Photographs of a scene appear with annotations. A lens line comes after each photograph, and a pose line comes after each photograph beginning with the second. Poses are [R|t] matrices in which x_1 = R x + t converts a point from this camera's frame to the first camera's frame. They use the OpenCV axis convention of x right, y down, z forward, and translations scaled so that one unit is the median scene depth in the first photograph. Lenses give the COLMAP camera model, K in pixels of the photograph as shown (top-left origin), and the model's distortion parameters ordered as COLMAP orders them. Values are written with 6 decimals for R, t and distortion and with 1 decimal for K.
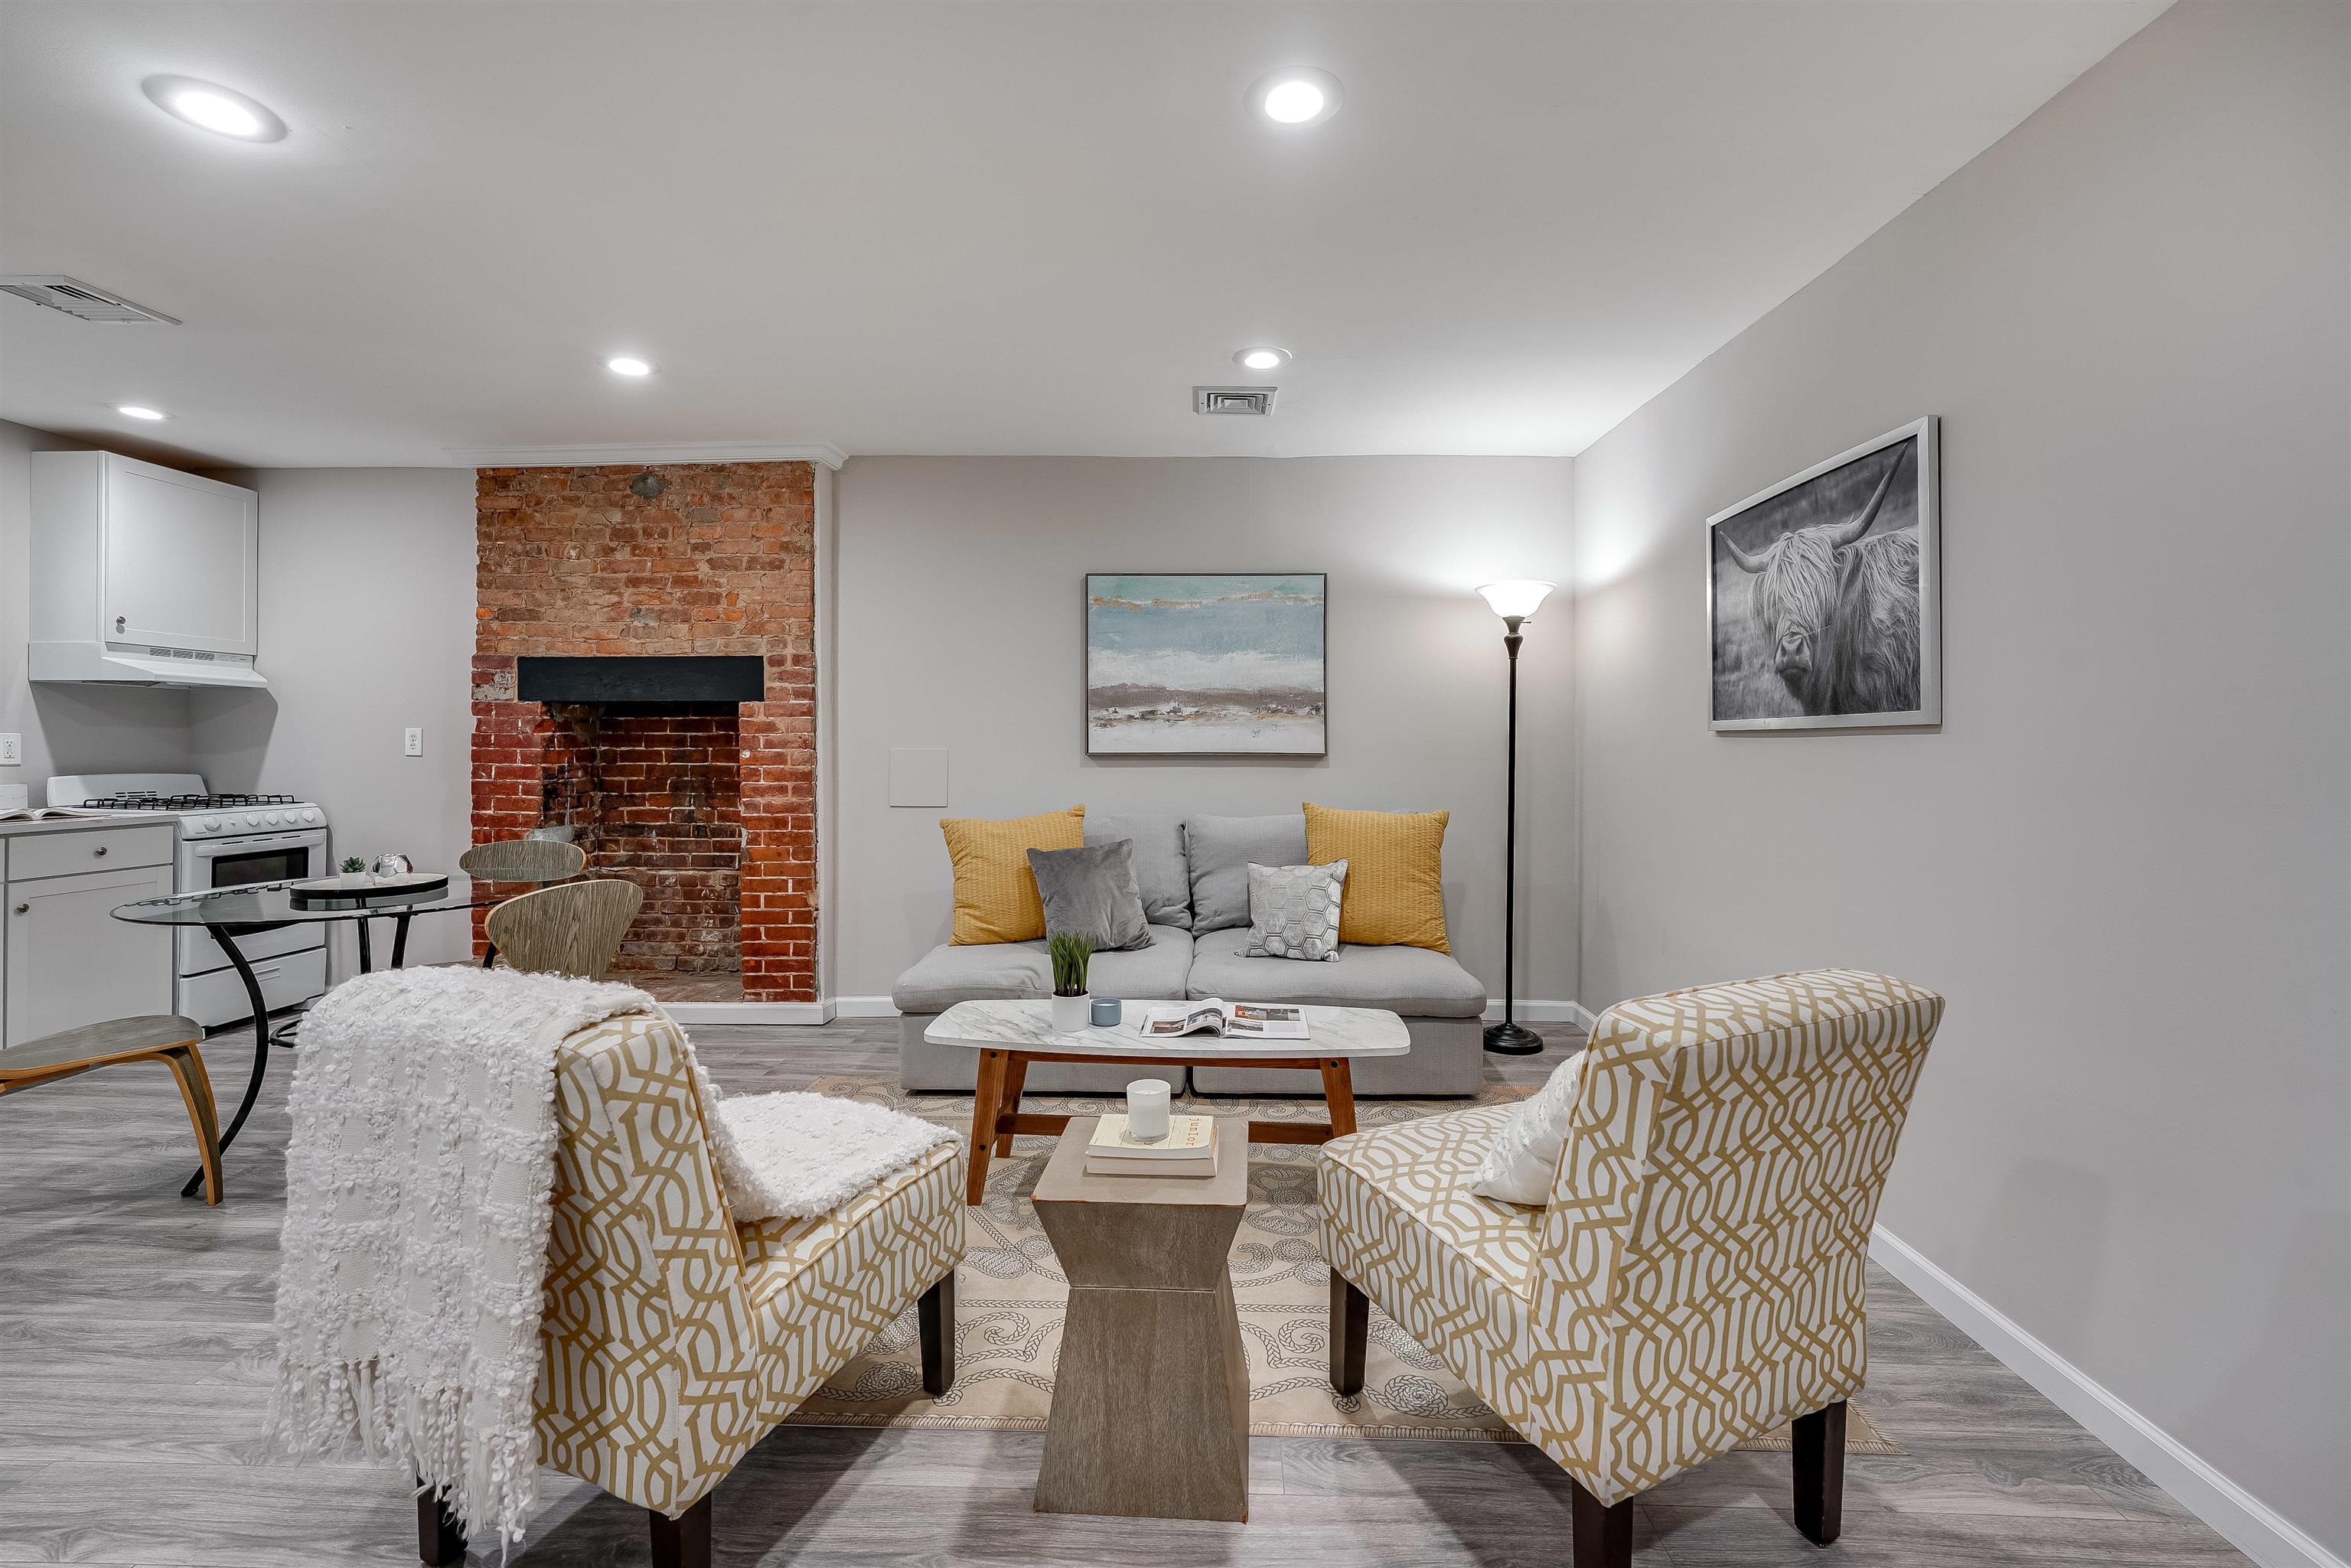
lens RADIAL K [[976.7, 0, 1186.9], [0, 976.7, 741.9], [0, 0, 1]] dist [-0.011552, 0.003673]
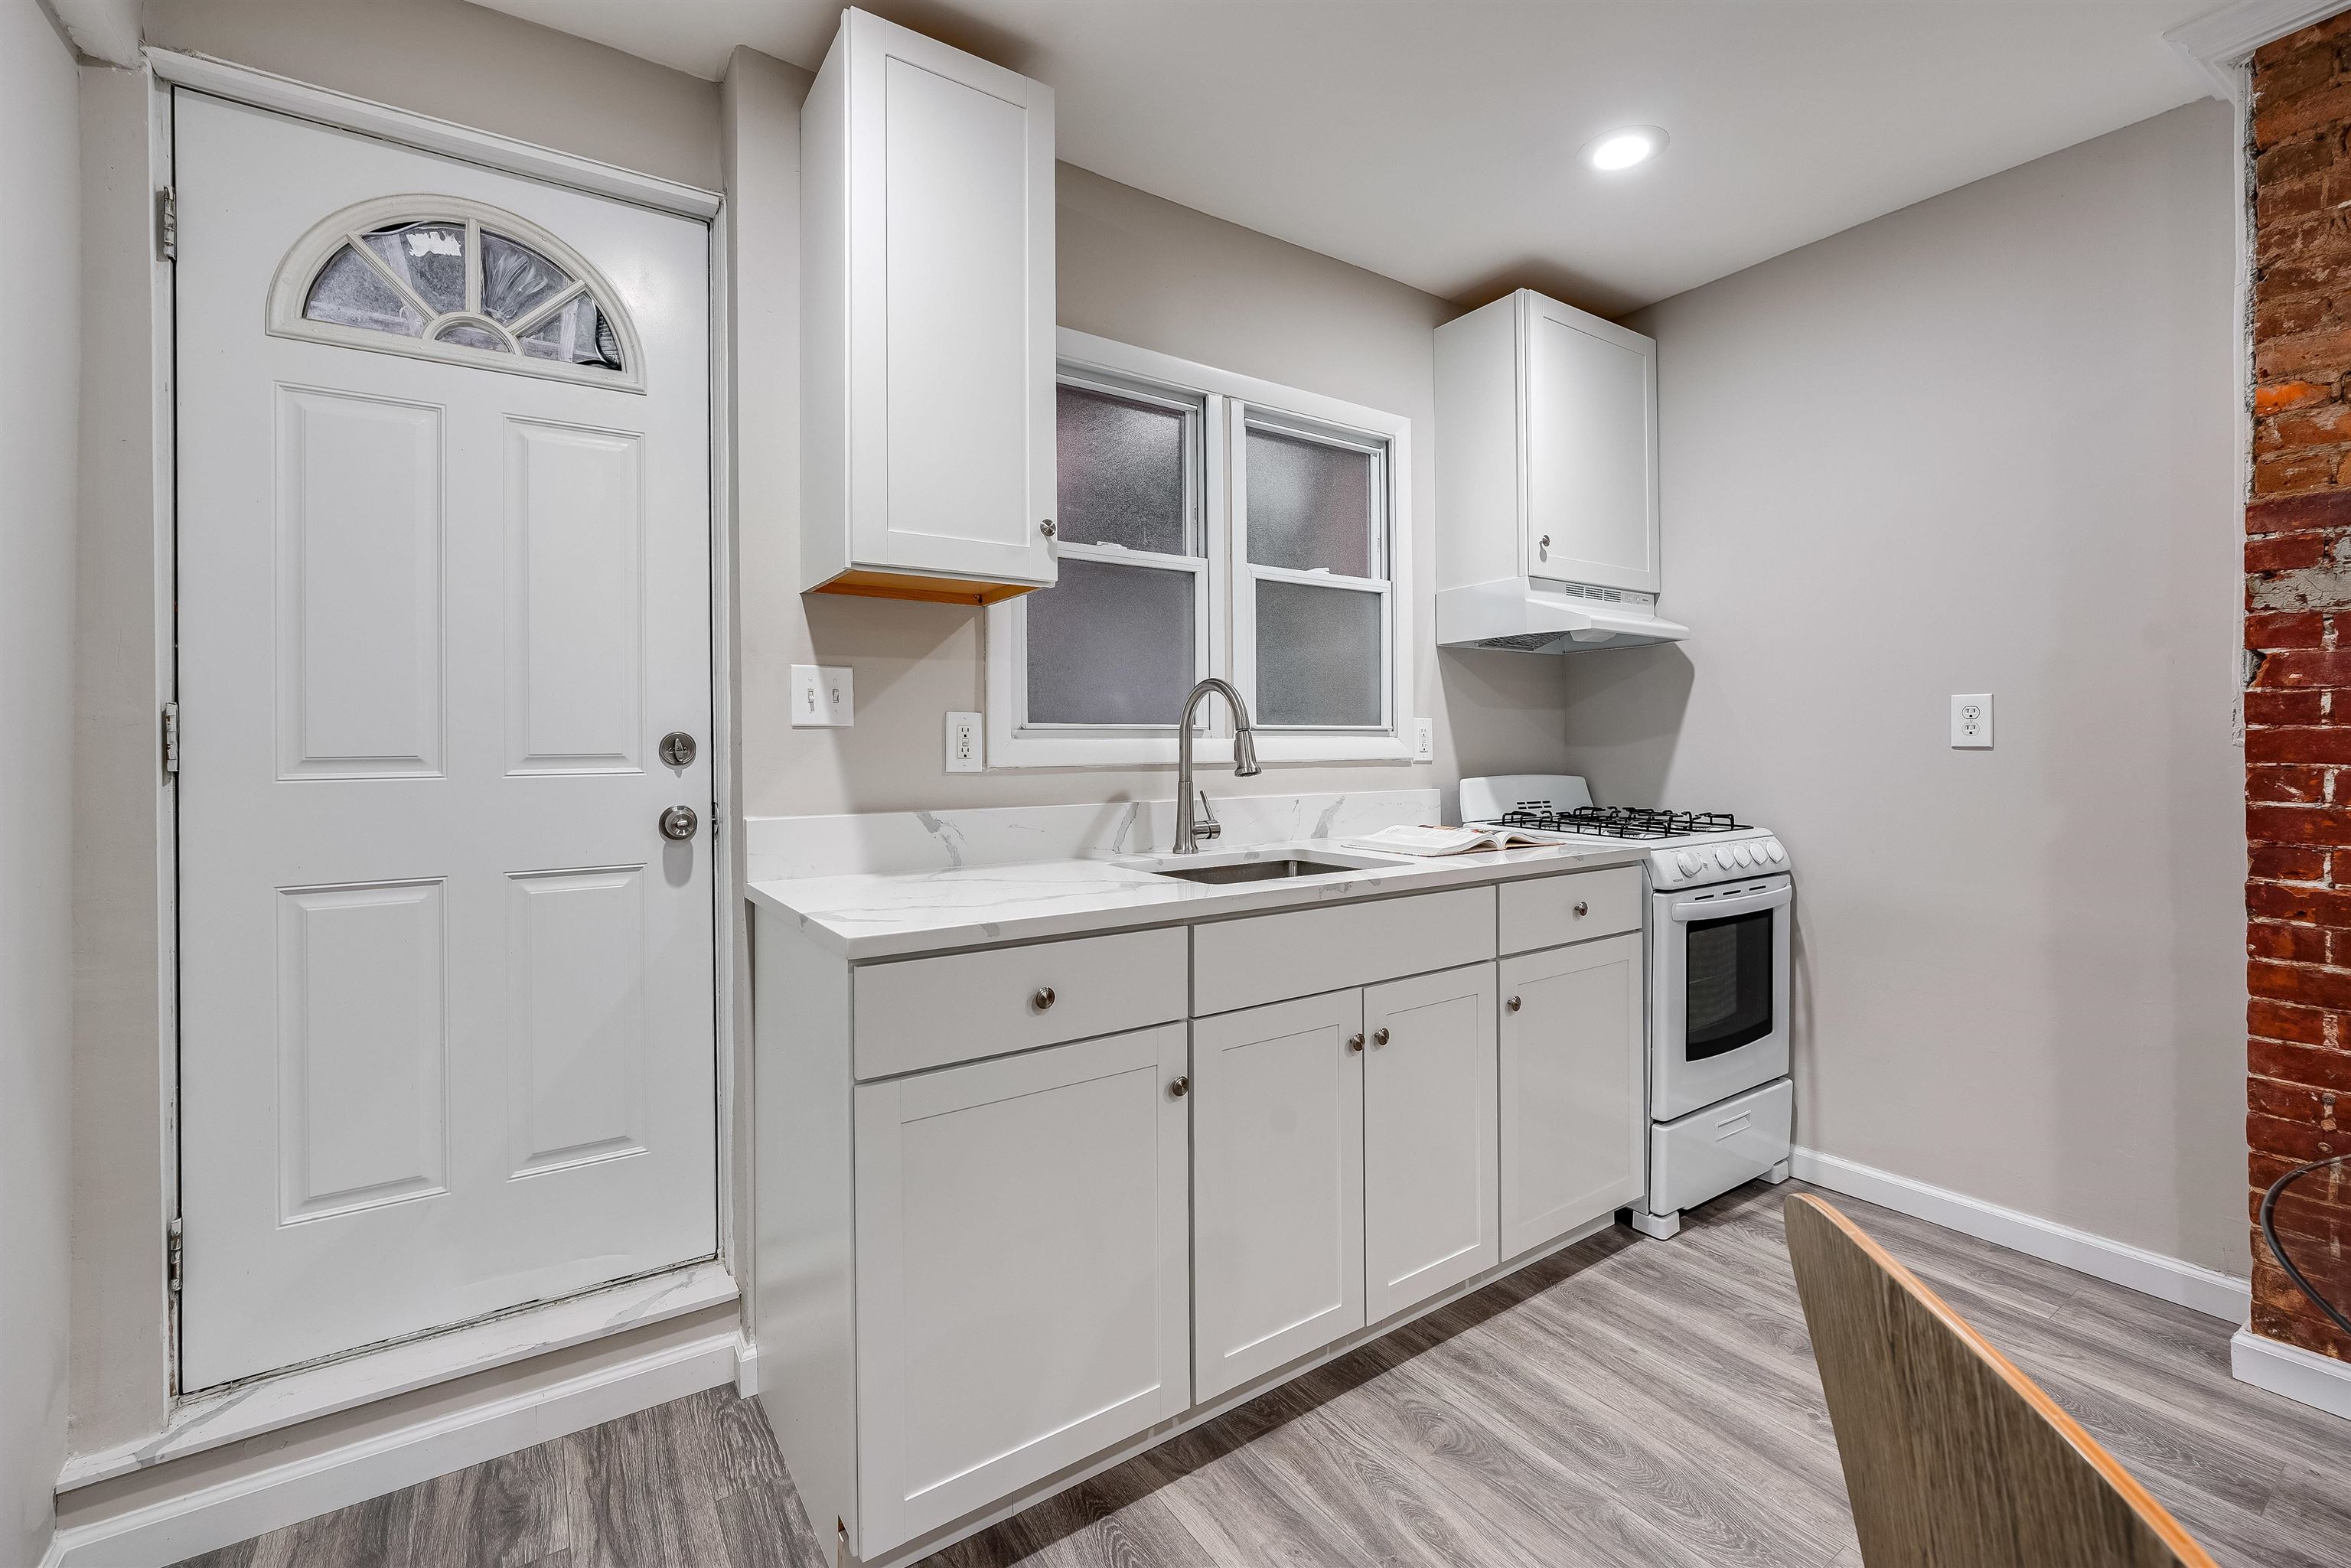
lens RADIAL K [[983.4, 0, 1177.9], [0, 983.4, 743.2], [0, 0, 1]] dist [-0.013165, 0.004095]
pose [[0.589078, -0.009115, -0.808025, -0.674007], [0.012391, 0.999921, -0.002246, 0.008601], [0.807982, -0.008689, 0.589144, 0.385840]]
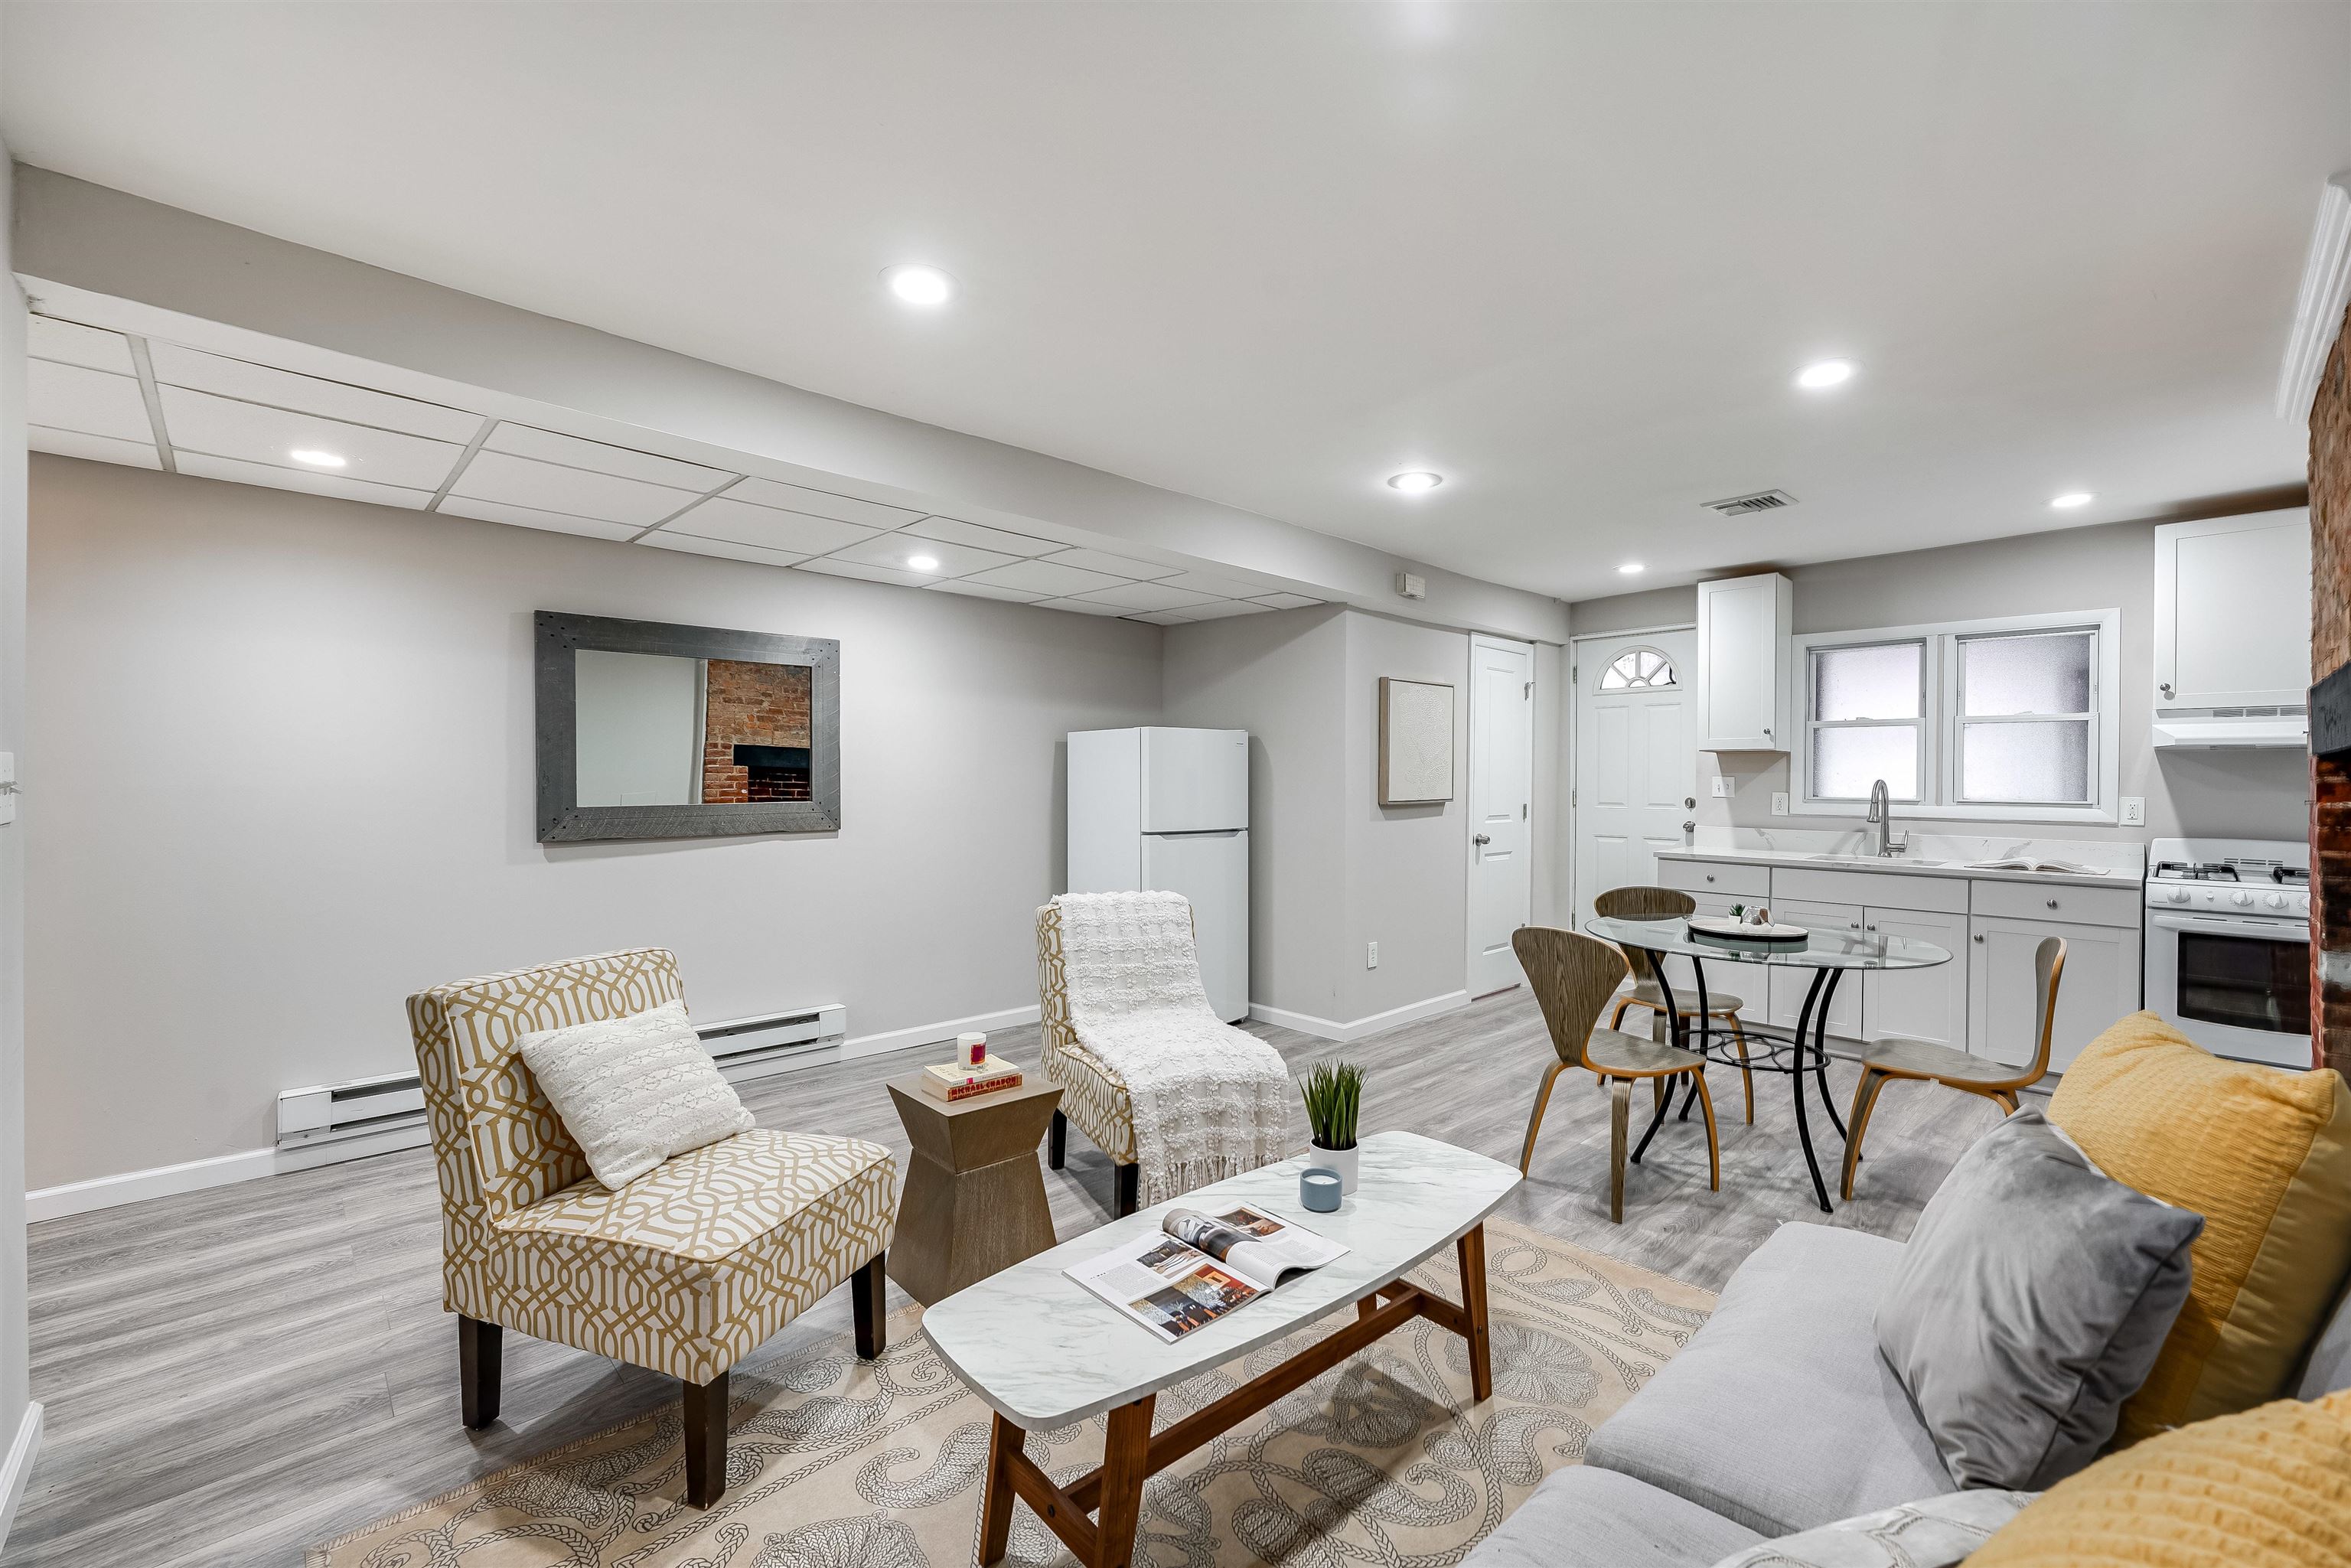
lens RADIAL K [[969.3, 0, 1184.6], [0, 969.3, 769.5], [0, 0, 1]] dist [-0.012754, 0.003360]
pose [[-0.698967, -0.013788, -0.715021, 0.323014], [-0.007042, 0.999898, -0.012397, -0.018451], [0.715119, -0.003630, -0.698993, 0.915658]]
